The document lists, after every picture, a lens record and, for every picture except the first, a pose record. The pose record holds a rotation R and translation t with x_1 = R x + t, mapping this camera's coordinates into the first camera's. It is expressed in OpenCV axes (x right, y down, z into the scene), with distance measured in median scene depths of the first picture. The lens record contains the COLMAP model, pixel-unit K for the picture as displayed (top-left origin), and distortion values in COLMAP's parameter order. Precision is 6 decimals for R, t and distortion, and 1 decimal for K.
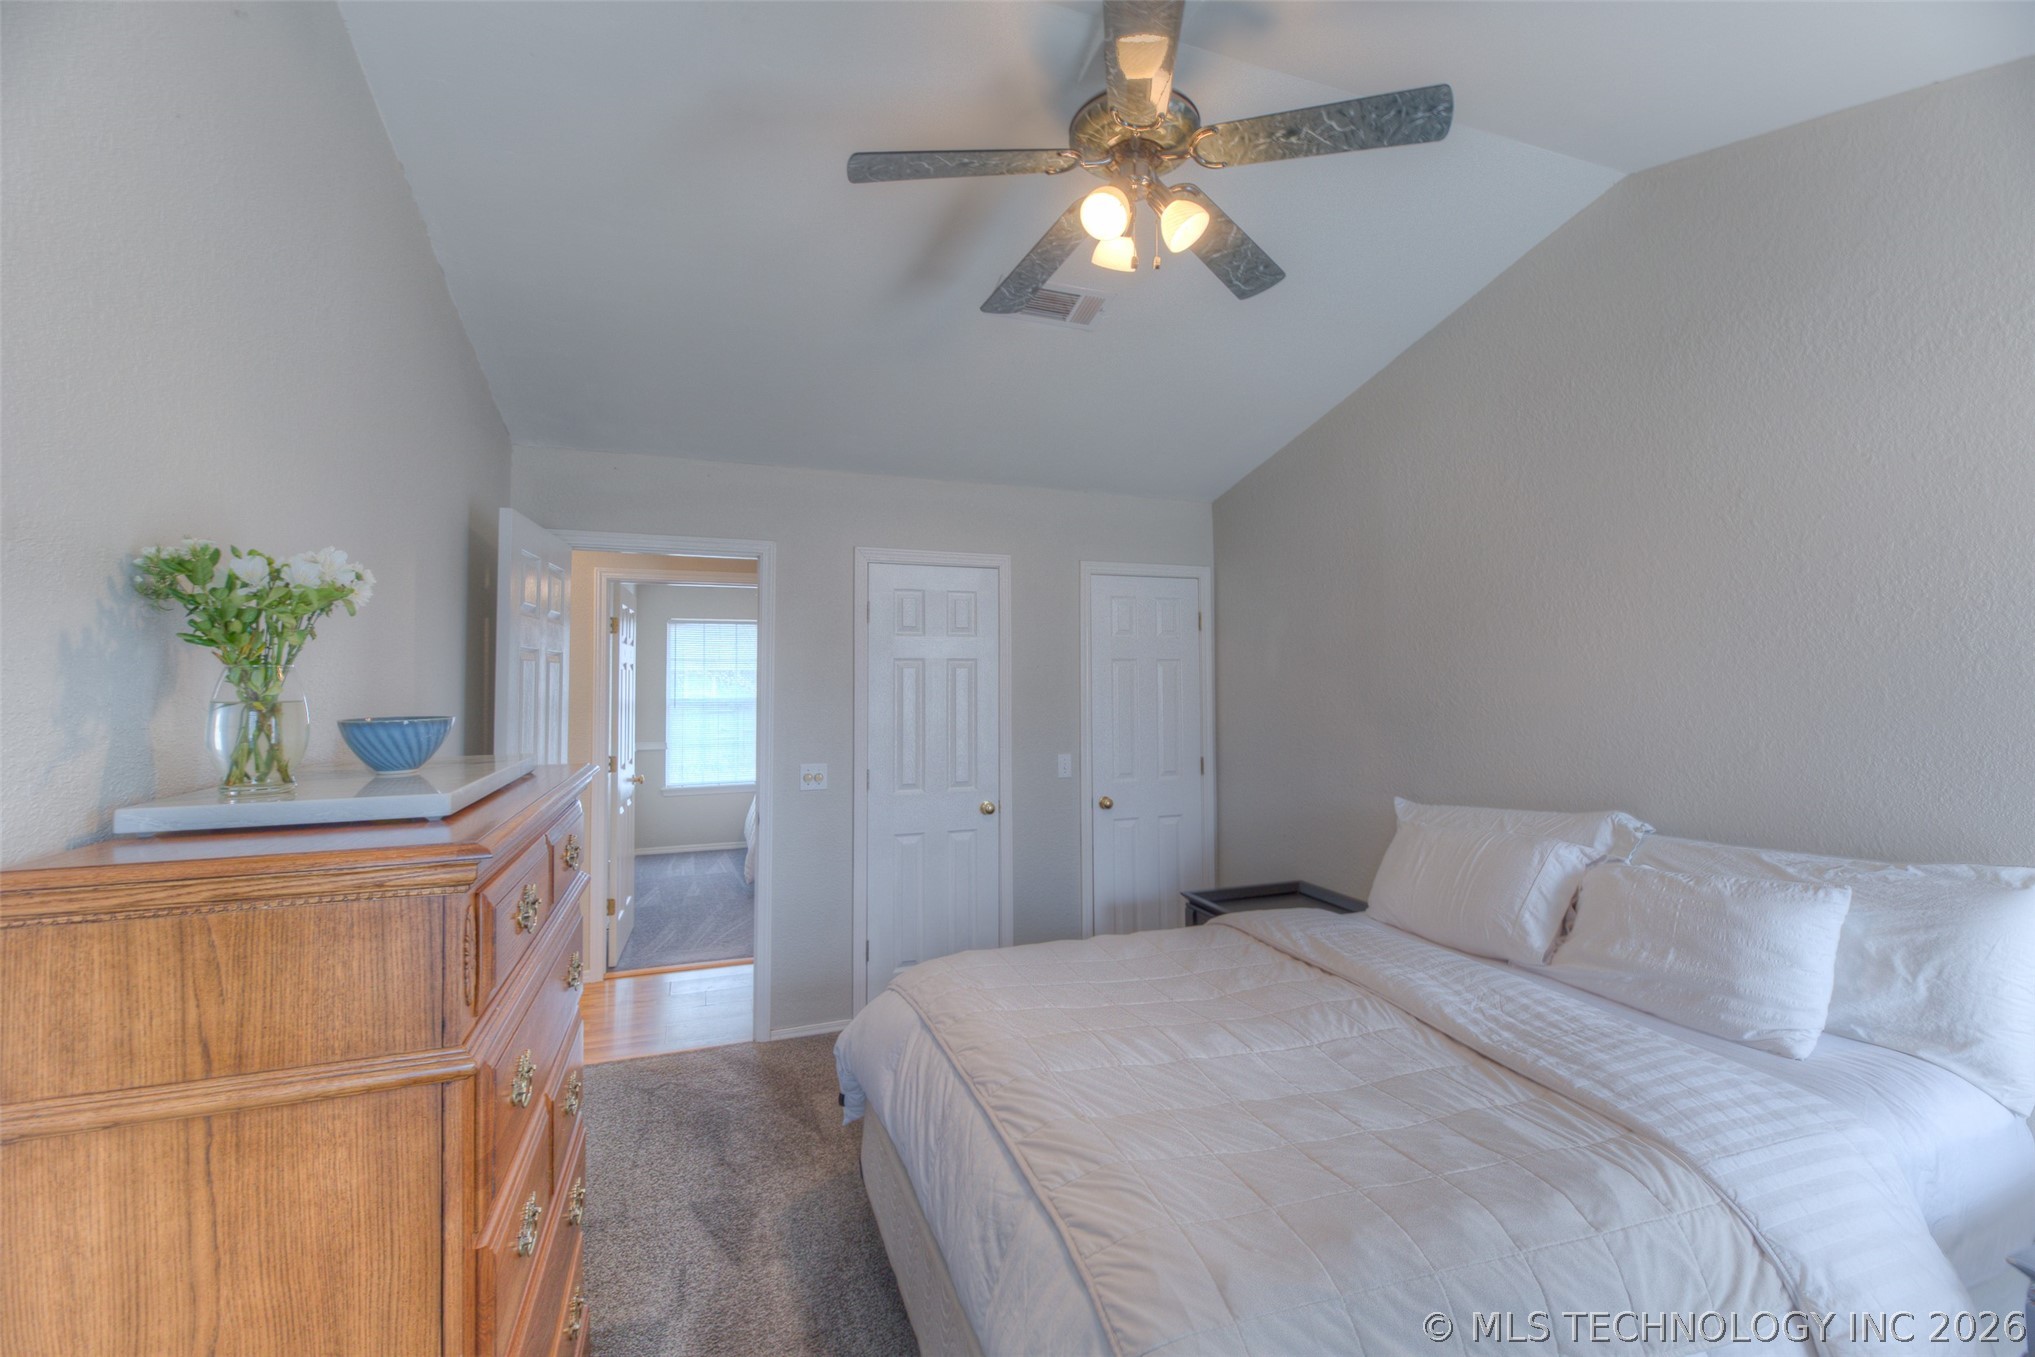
lens RADIAL K [[853.0, 0, 1017.8], [0, 853.0, 651.4], [0, 0, 1]] dist [-0.006471, -0.000651]
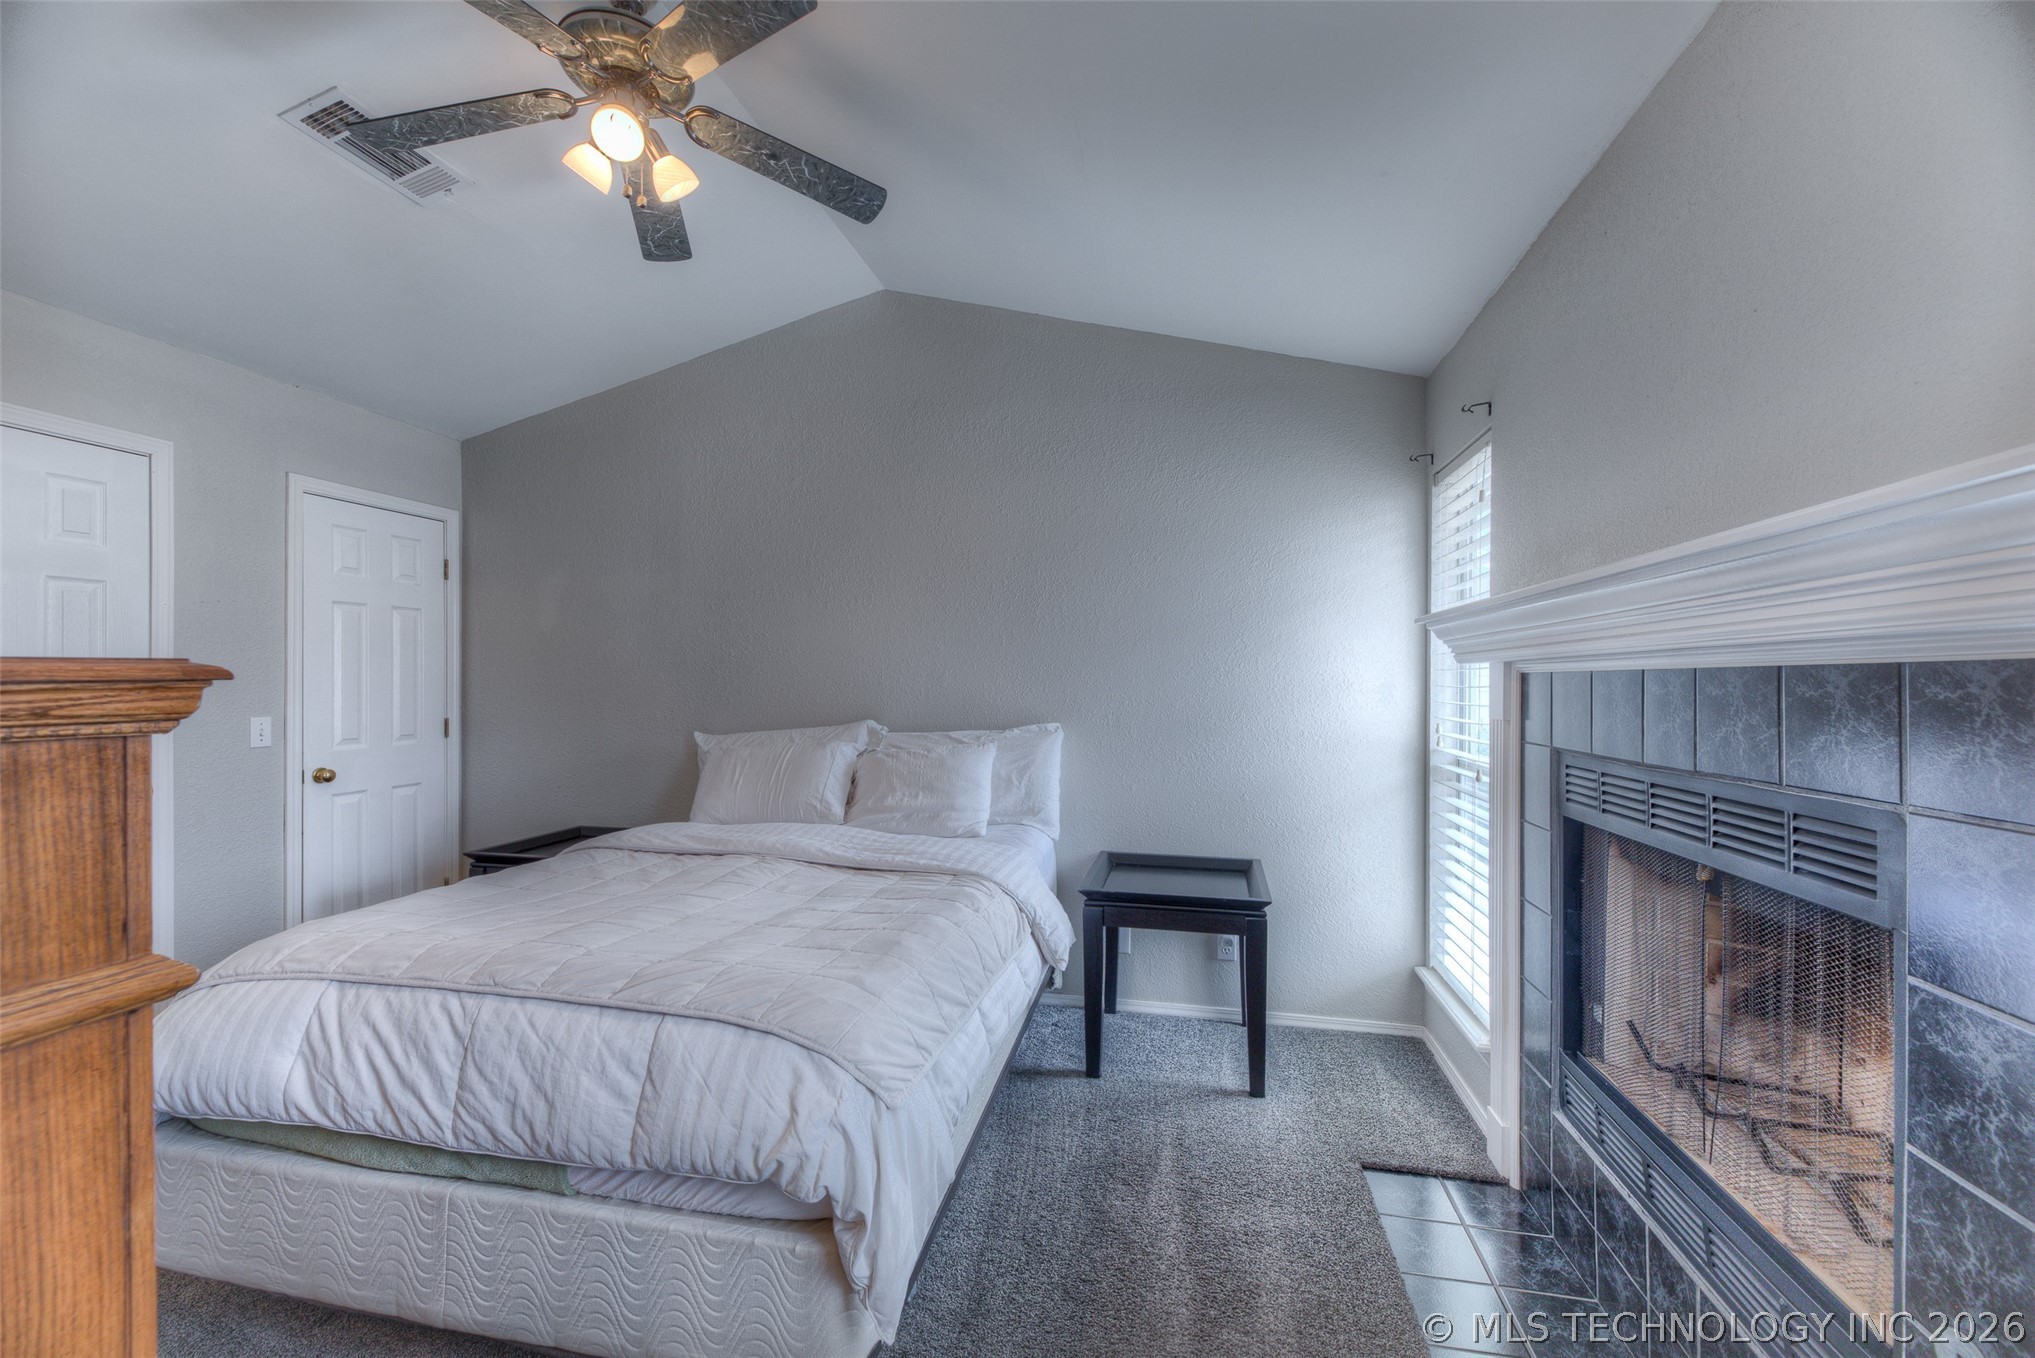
lens RADIAL K [[815.4, 0, 1019.8], [0, 815.4, 690.1], [0, 0, 1]] dist [0.001014, -0.000039]
pose [[0.527516, -0.004334, 0.849534, -0.484532], [-0.034030, 0.999077, 0.026228, 0.118739], [-0.848863, -0.042746, 0.526881, 0.034529]]
